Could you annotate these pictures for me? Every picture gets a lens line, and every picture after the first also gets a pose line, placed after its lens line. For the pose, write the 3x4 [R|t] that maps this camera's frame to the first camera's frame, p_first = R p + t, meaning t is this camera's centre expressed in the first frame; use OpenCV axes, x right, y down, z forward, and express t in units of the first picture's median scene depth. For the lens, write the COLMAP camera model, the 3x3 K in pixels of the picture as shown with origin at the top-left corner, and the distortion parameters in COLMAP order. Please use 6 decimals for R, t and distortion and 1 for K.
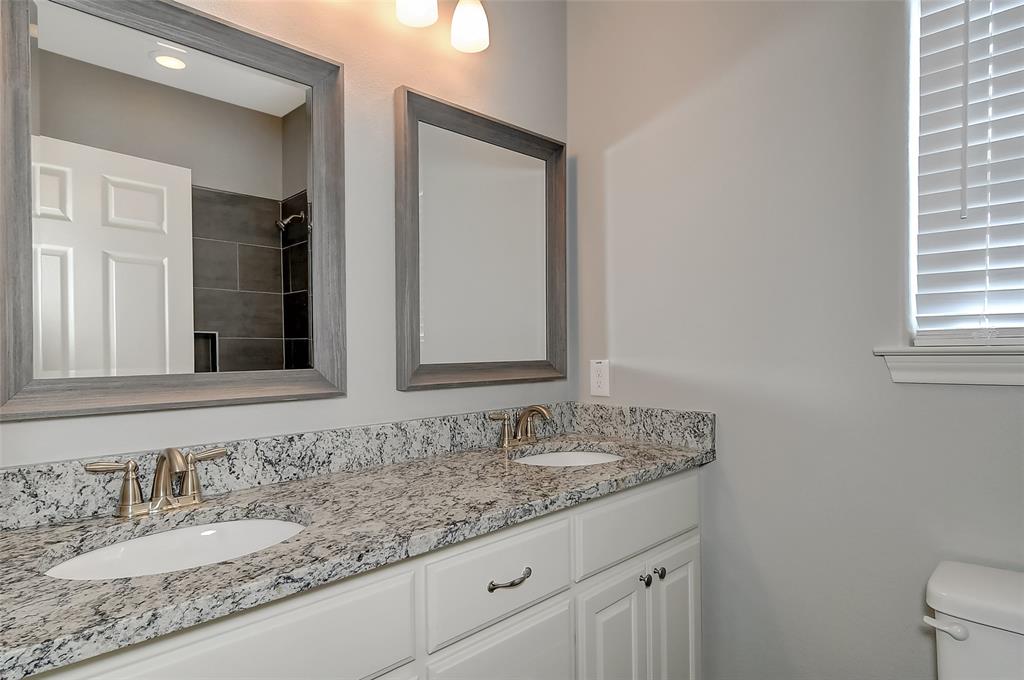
lens RADIAL K [[562.9, 0, 511.9], [0, 562.9, 390.3], [0, 0, 1]] dist [0.001141, 0.008953]
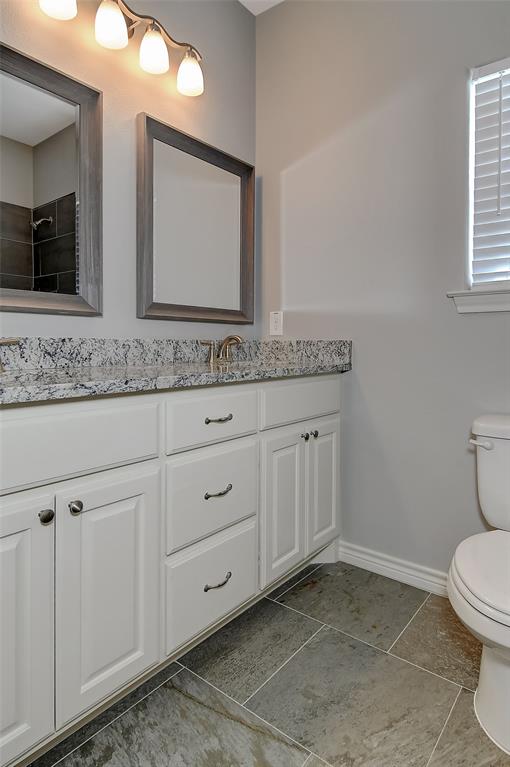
lens RADIAL K [[423.7, 0, 257.8], [0, 423.7, 355.0], [0, 0, 1]] dist [0.009731, -0.000066]
pose [[0.992881, 0.018722, 0.117626, -0.024391], [-0.015002, 0.999361, -0.032433, 0.128081], [-0.118159, 0.030438, 0.992528, -0.106071]]
